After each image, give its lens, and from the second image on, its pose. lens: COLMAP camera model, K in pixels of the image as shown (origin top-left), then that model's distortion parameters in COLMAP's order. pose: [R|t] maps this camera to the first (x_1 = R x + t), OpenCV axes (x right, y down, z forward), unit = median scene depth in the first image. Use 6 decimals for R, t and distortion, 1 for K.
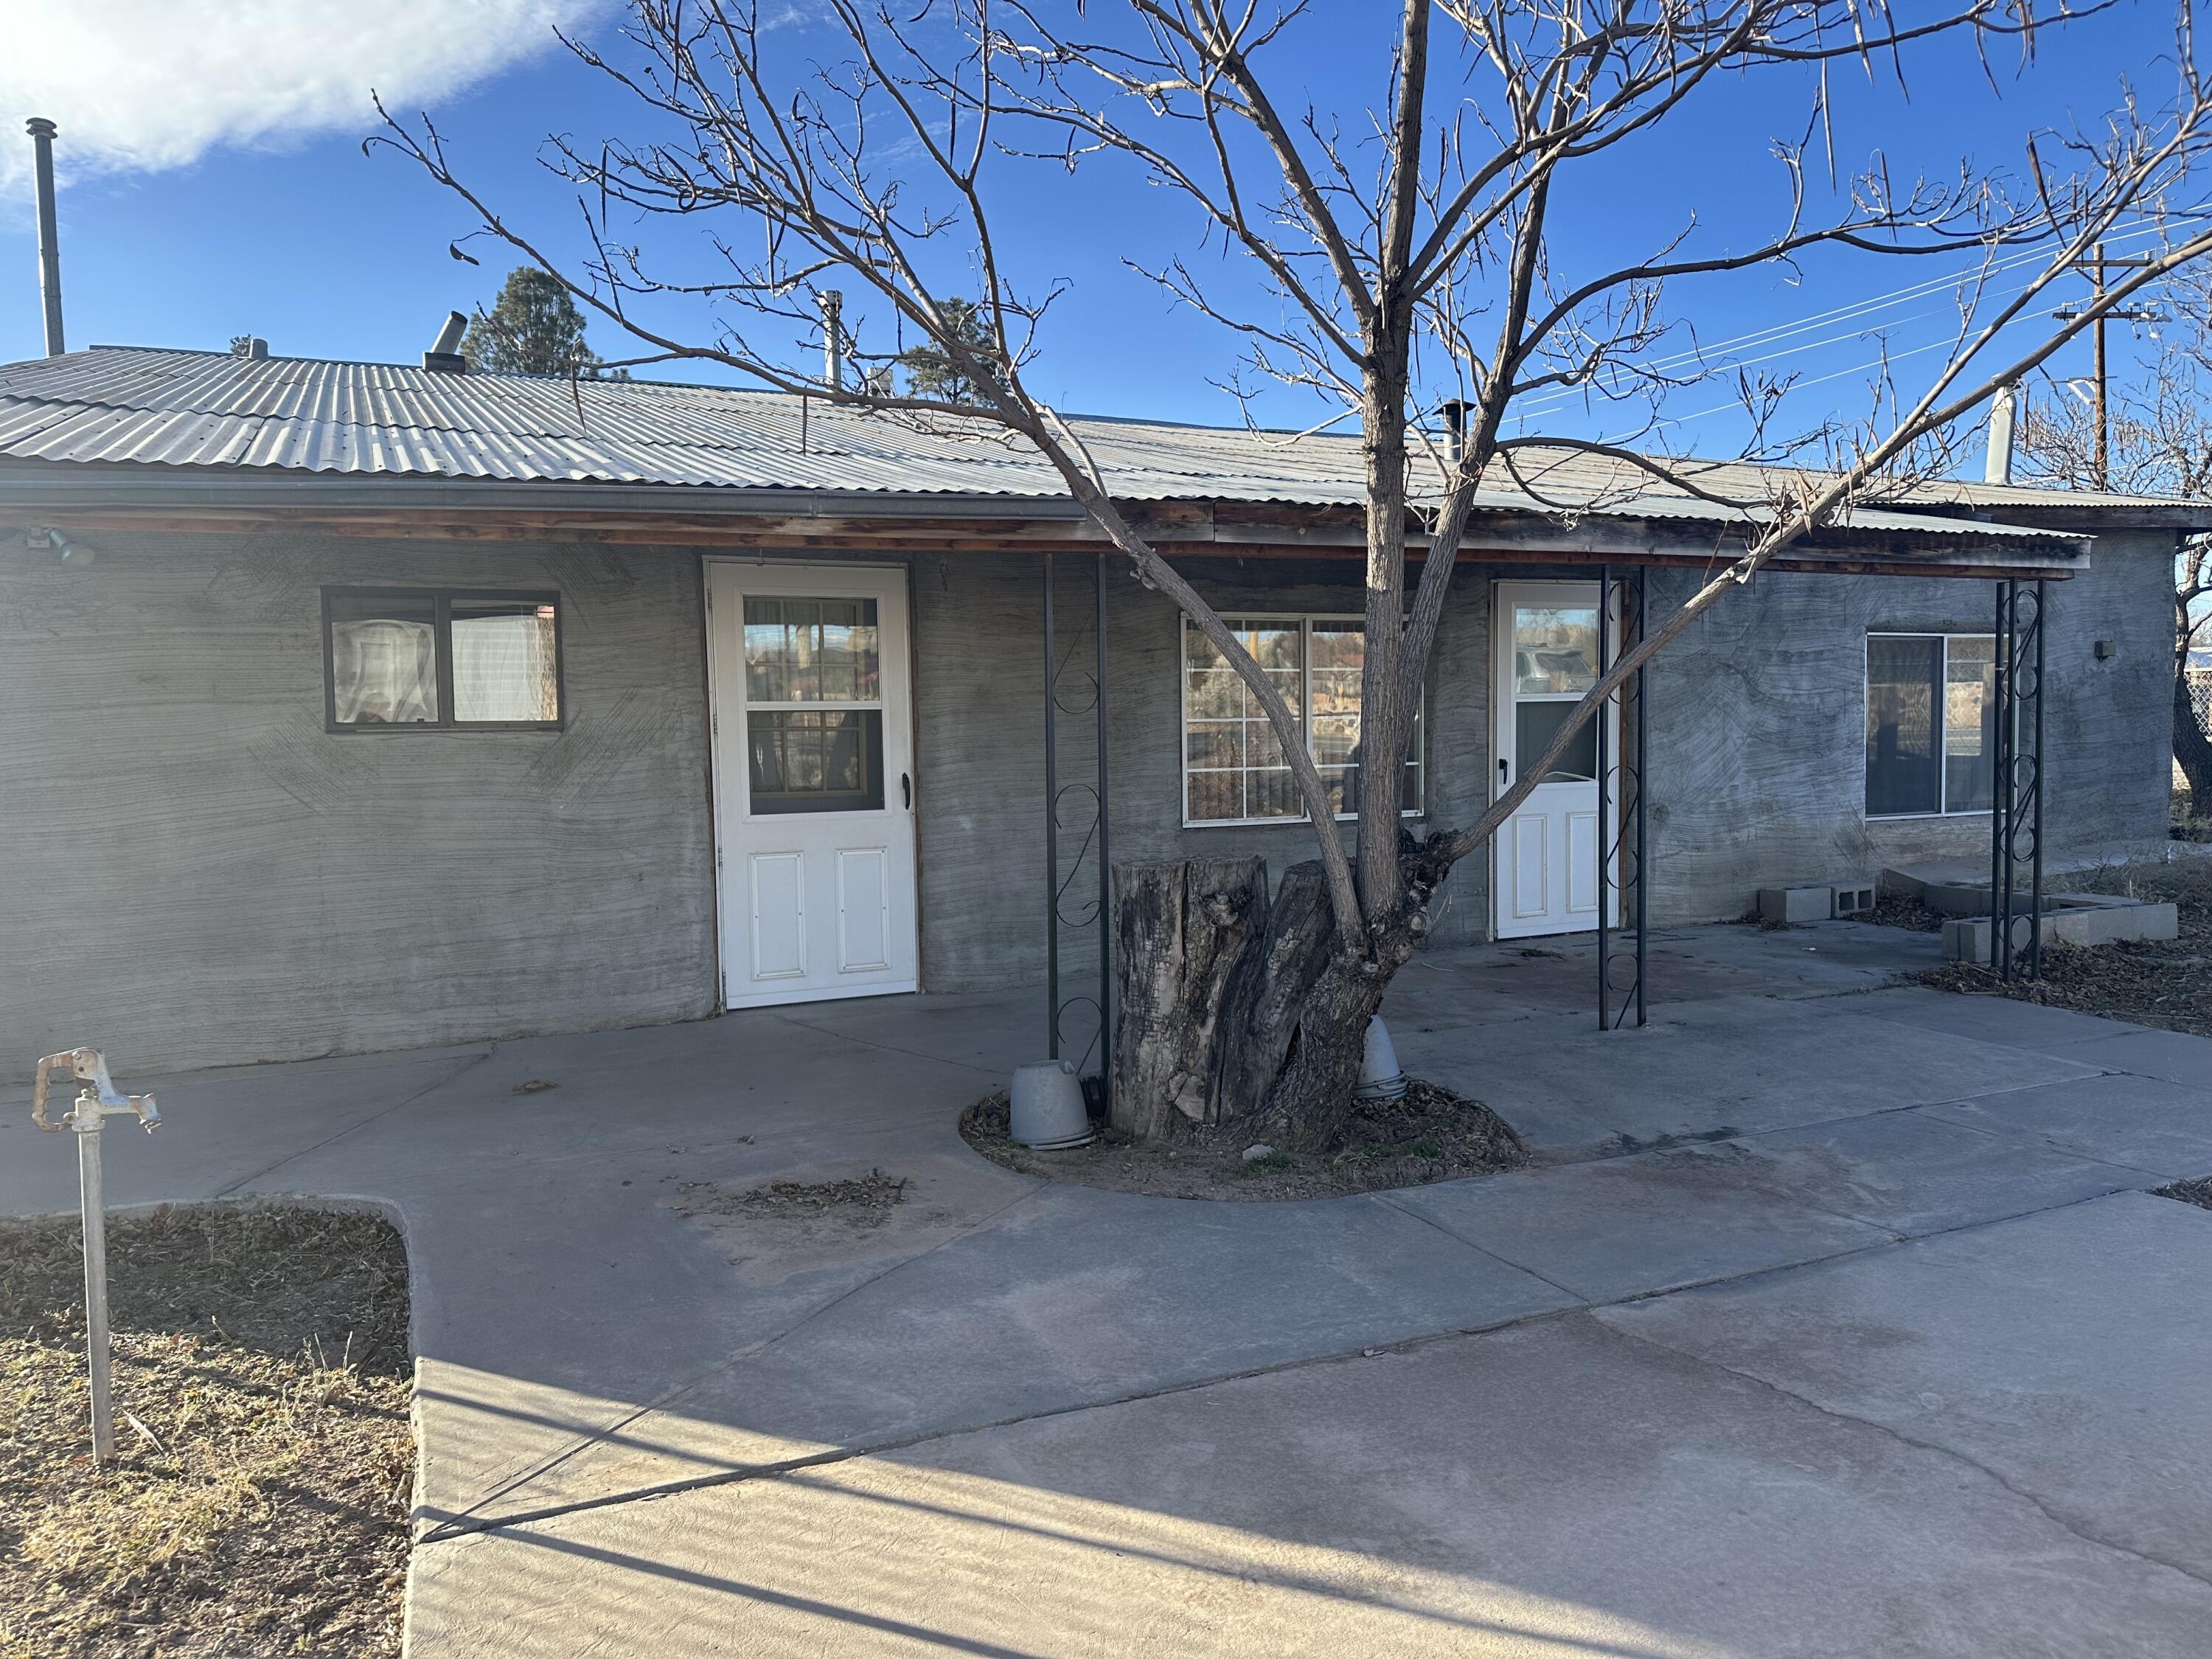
lens RADIAL K [[1538.9, 0, 1097.9], [0, 1538.9, 833.7], [0, 0, 1]] dist [0.083519, -0.128518]
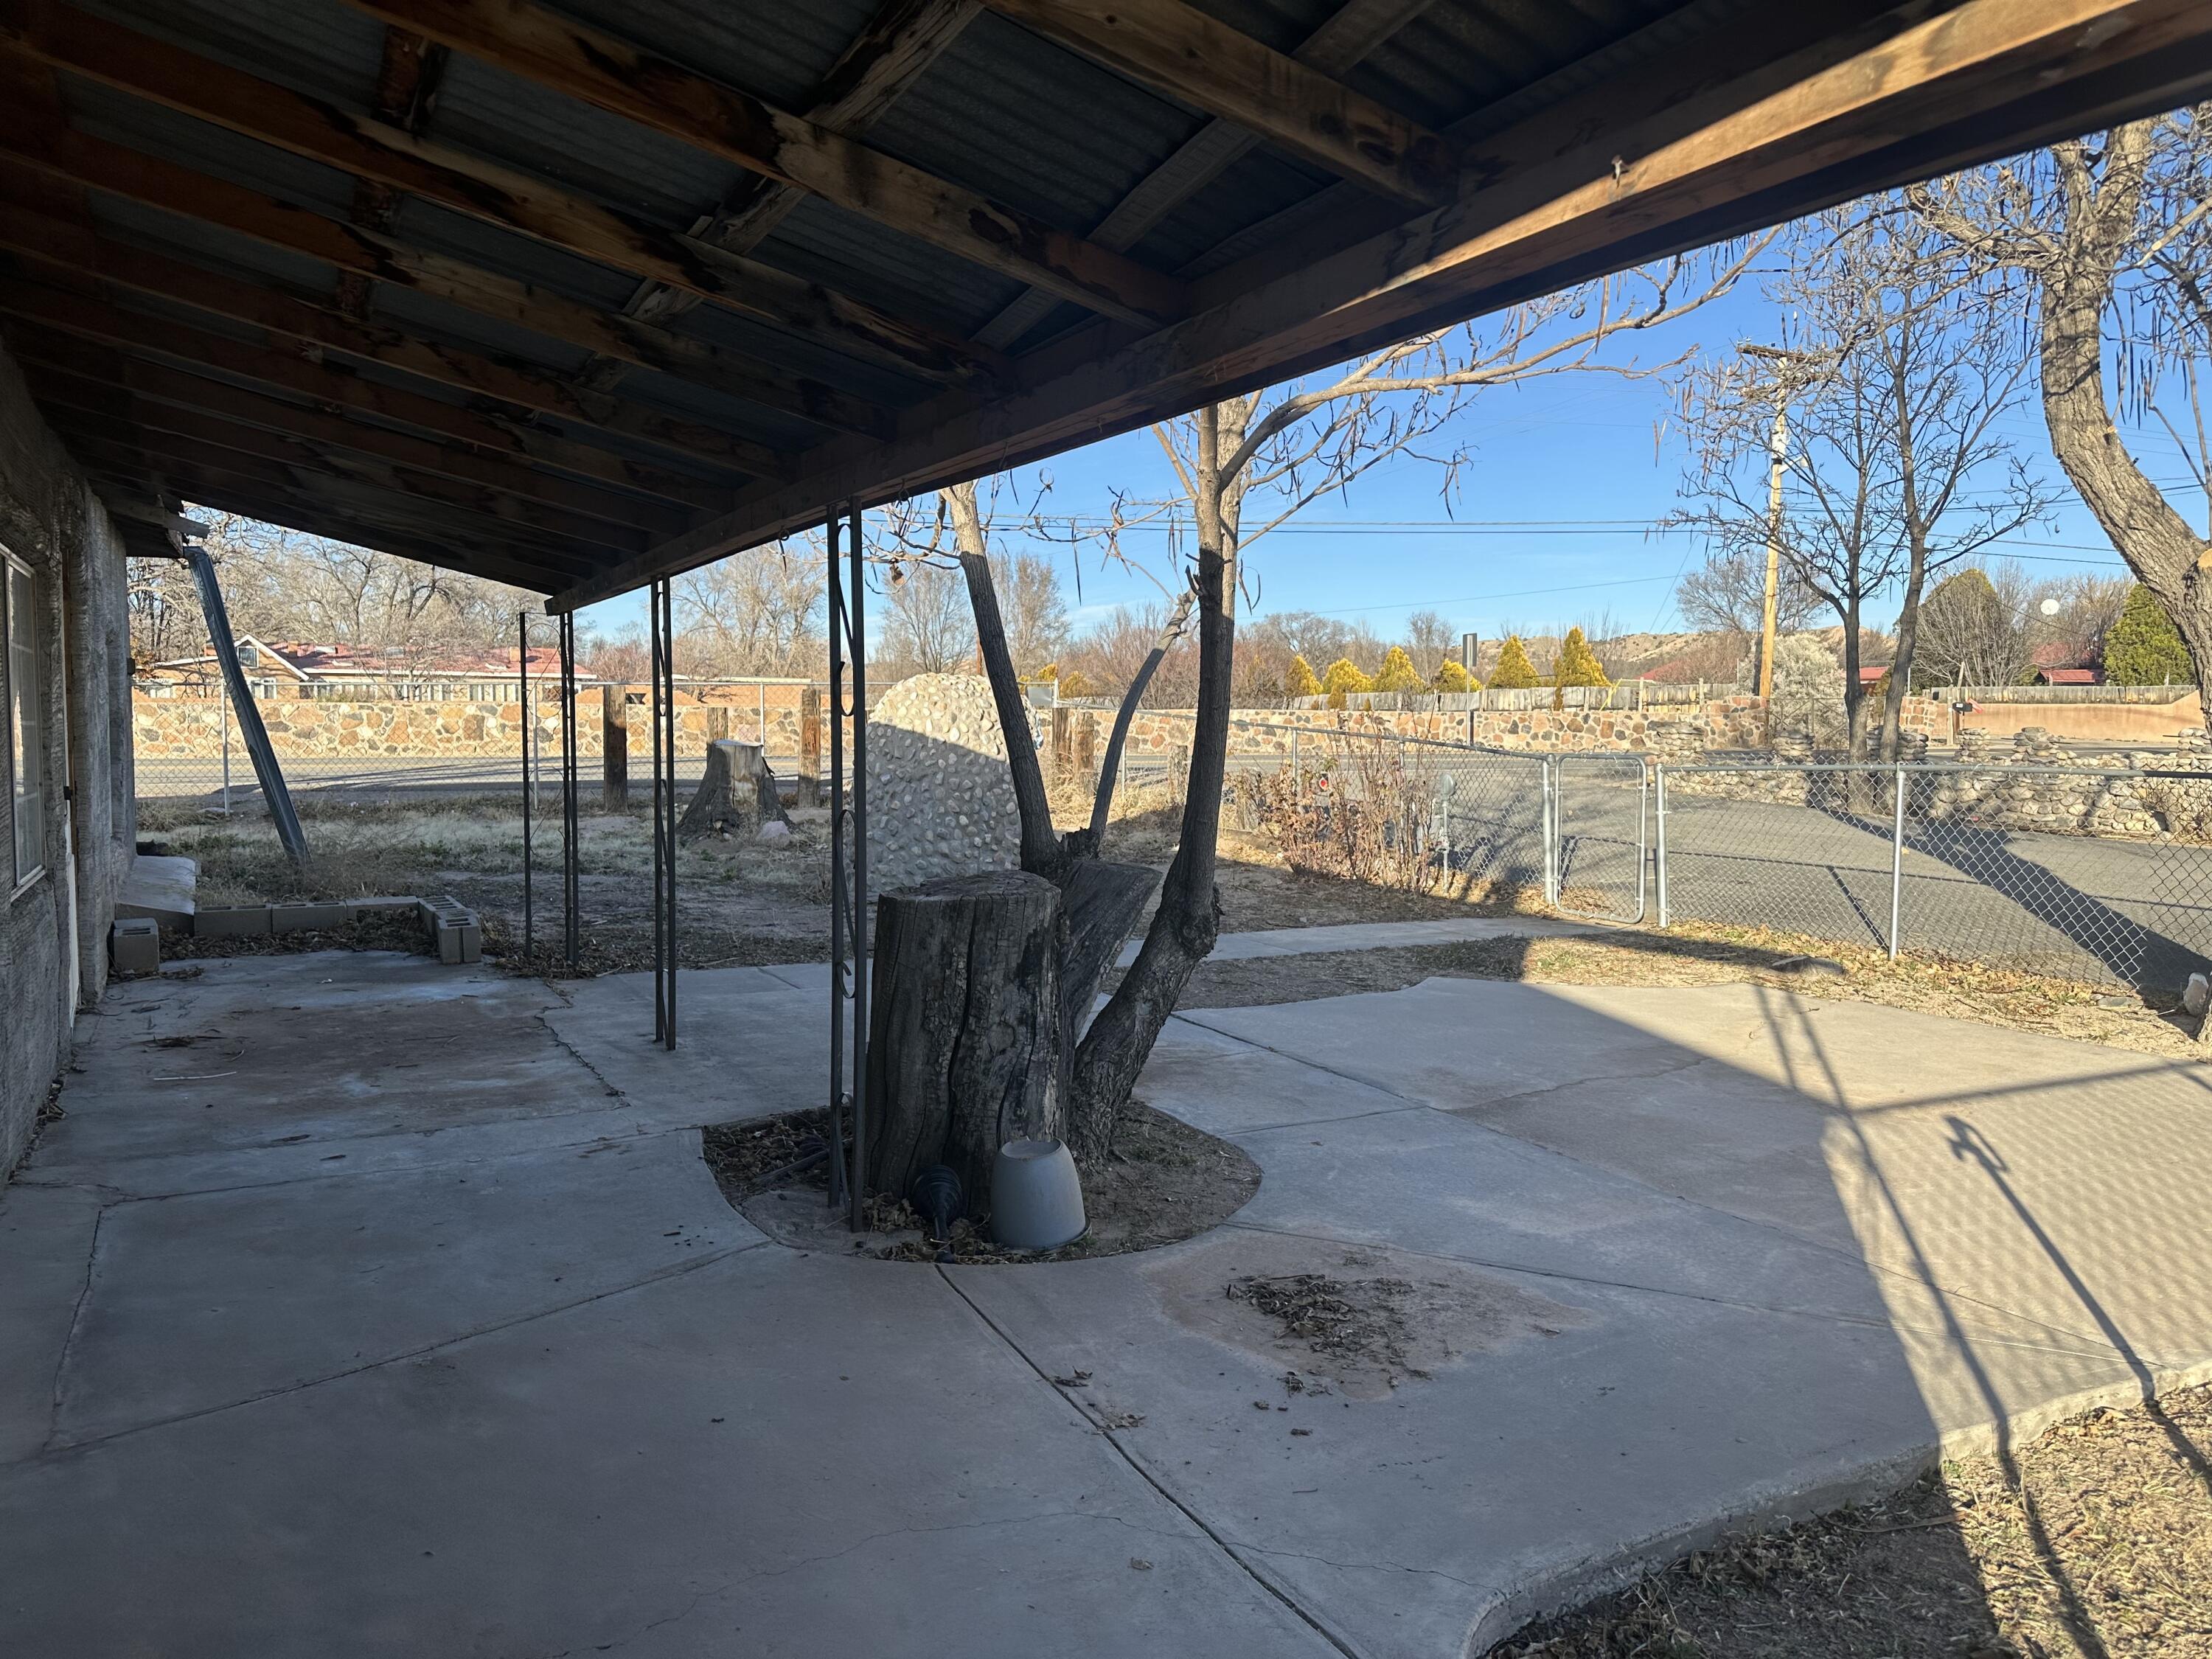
lens RADIAL K [[1533.2, 0, 1098.2], [0, 1533.2, 825.4], [0, 0, 1]] dist [0.076931, -0.094337]
pose [[-0.070938, -0.051537, 0.996149, -0.588303], [0.066941, 0.996167, 0.056304, -0.045041], [-0.995232, 0.070677, -0.067216, 0.701145]]
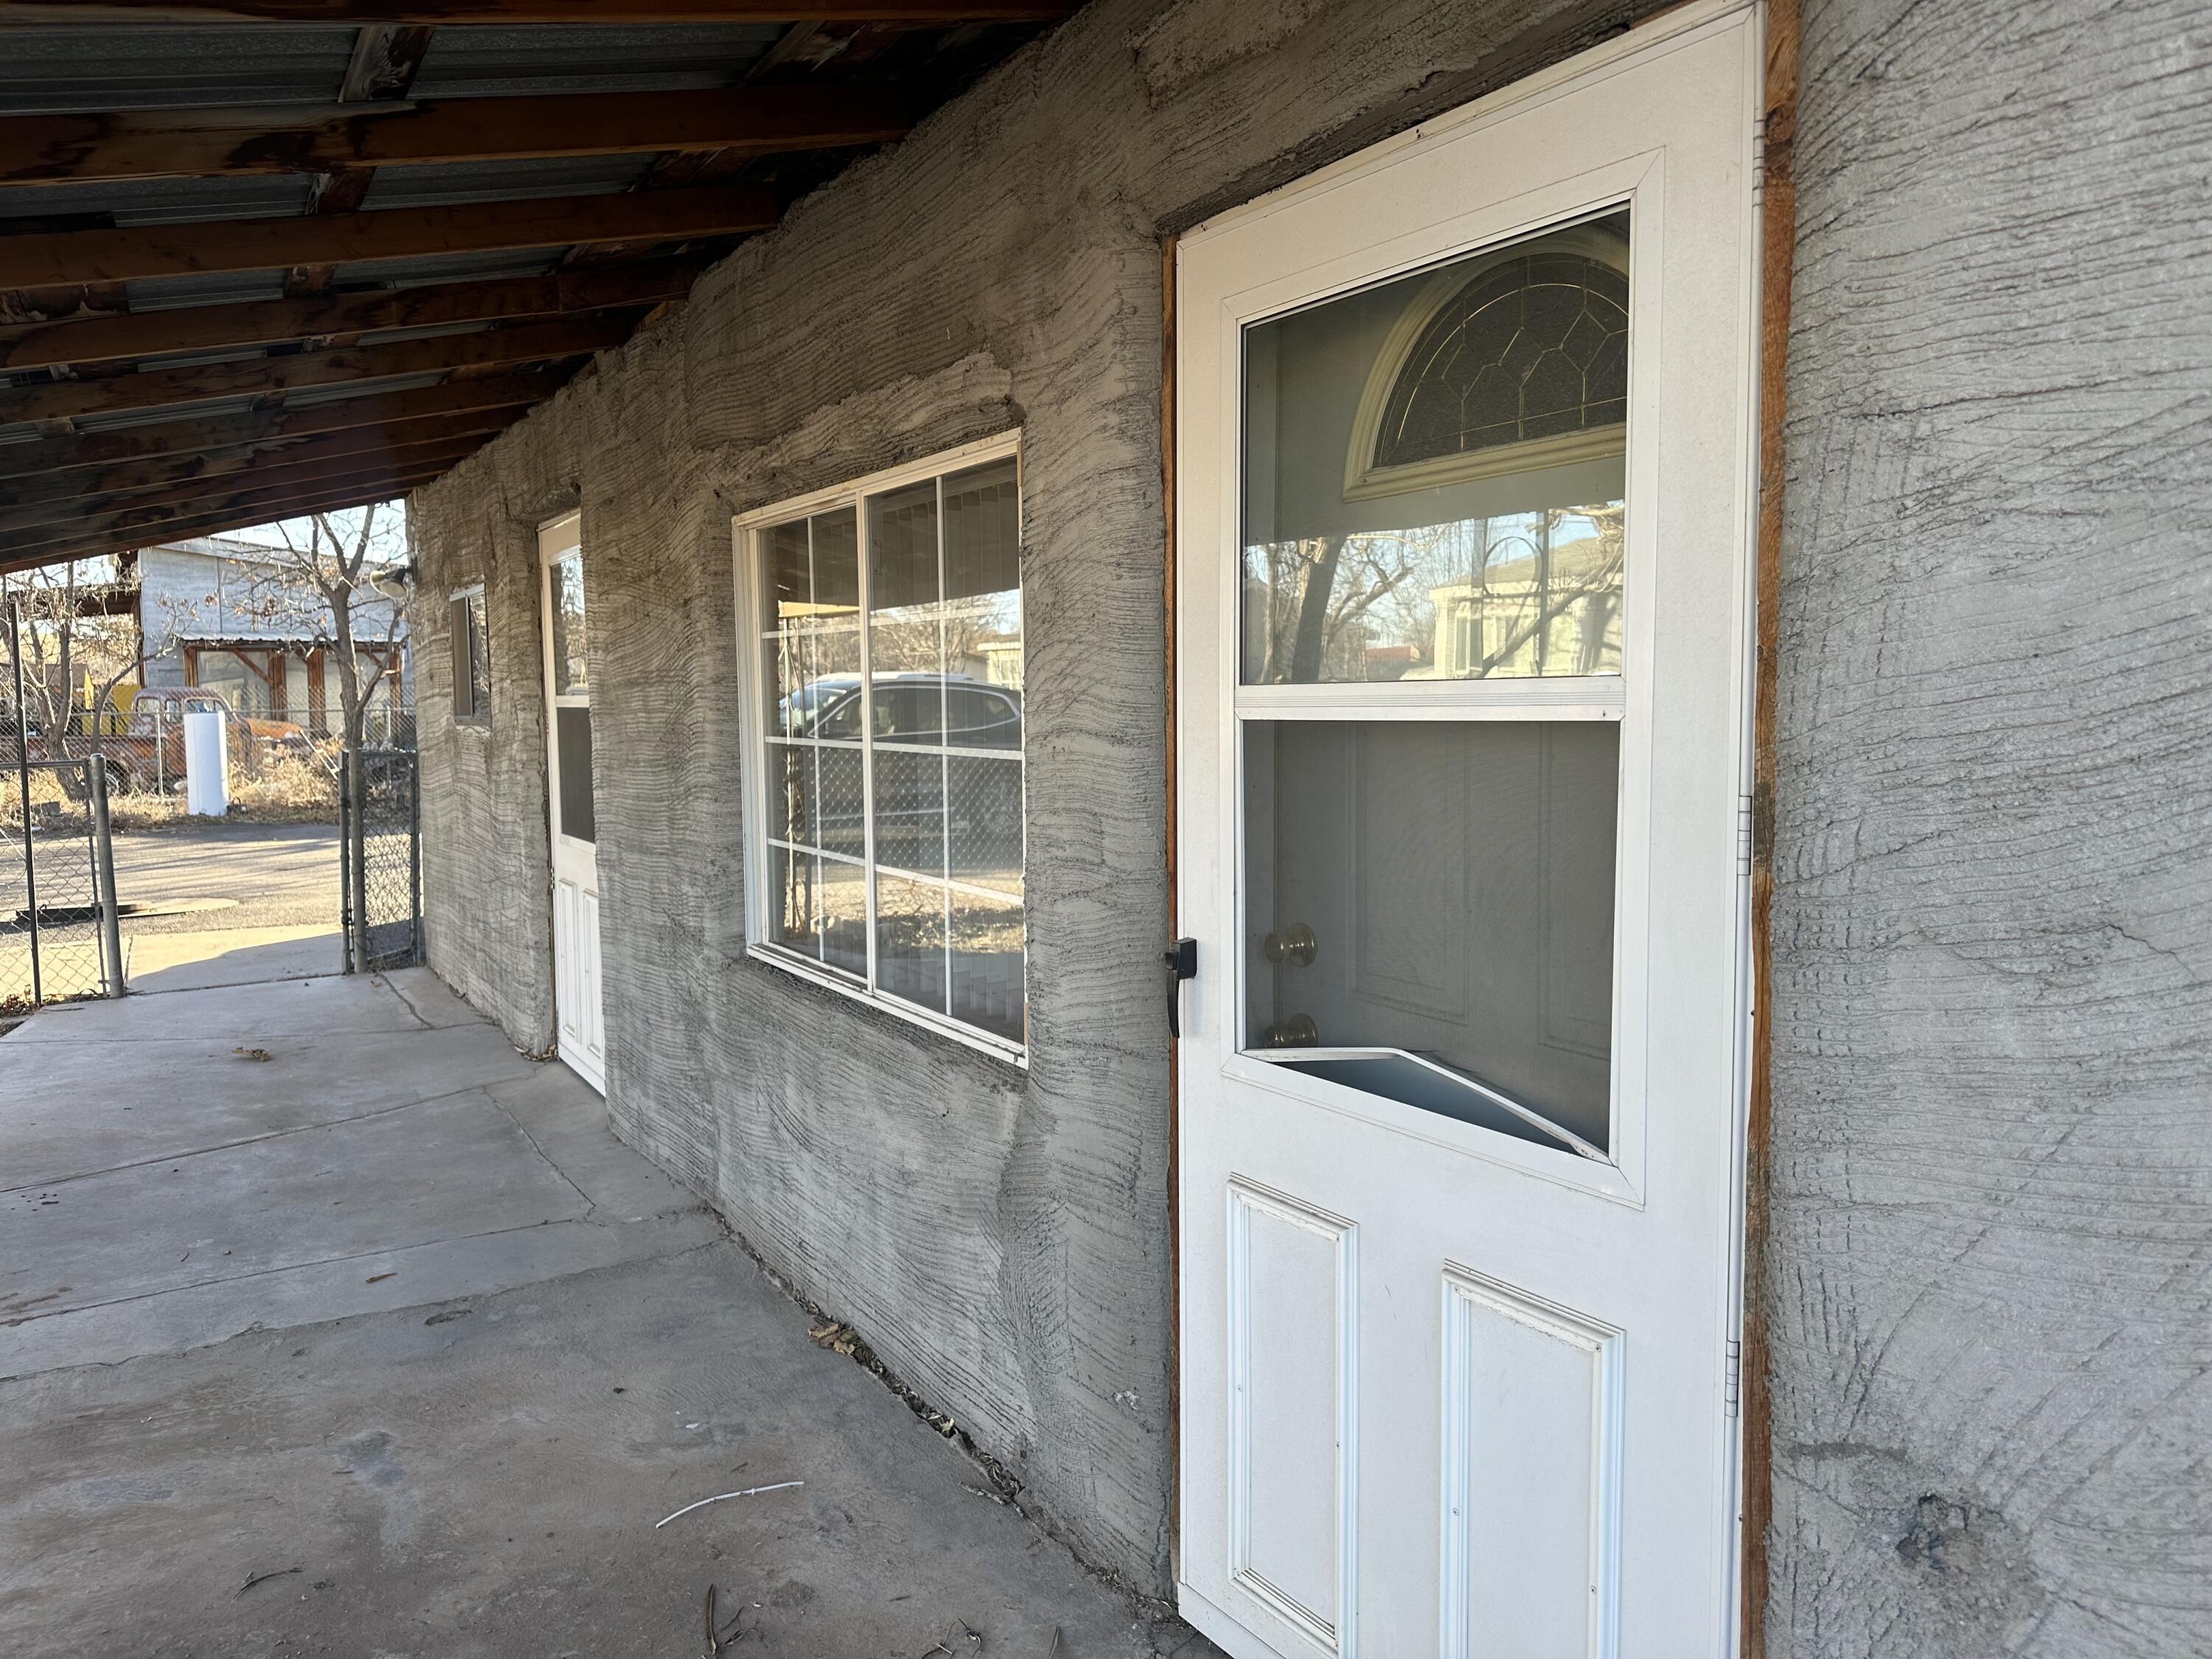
lens RADIAL K [[1585.4, 0, 1106.0], [0, 1585.4, 829.5], [0, 0, 1]] dist [0.085781, -0.101442]
pose [[0.107343, 0.096933, -0.989486, 0.627140], [-0.068736, 0.993578, 0.089877, -0.108668], [0.991843, 0.058366, 0.113316, 1.158362]]
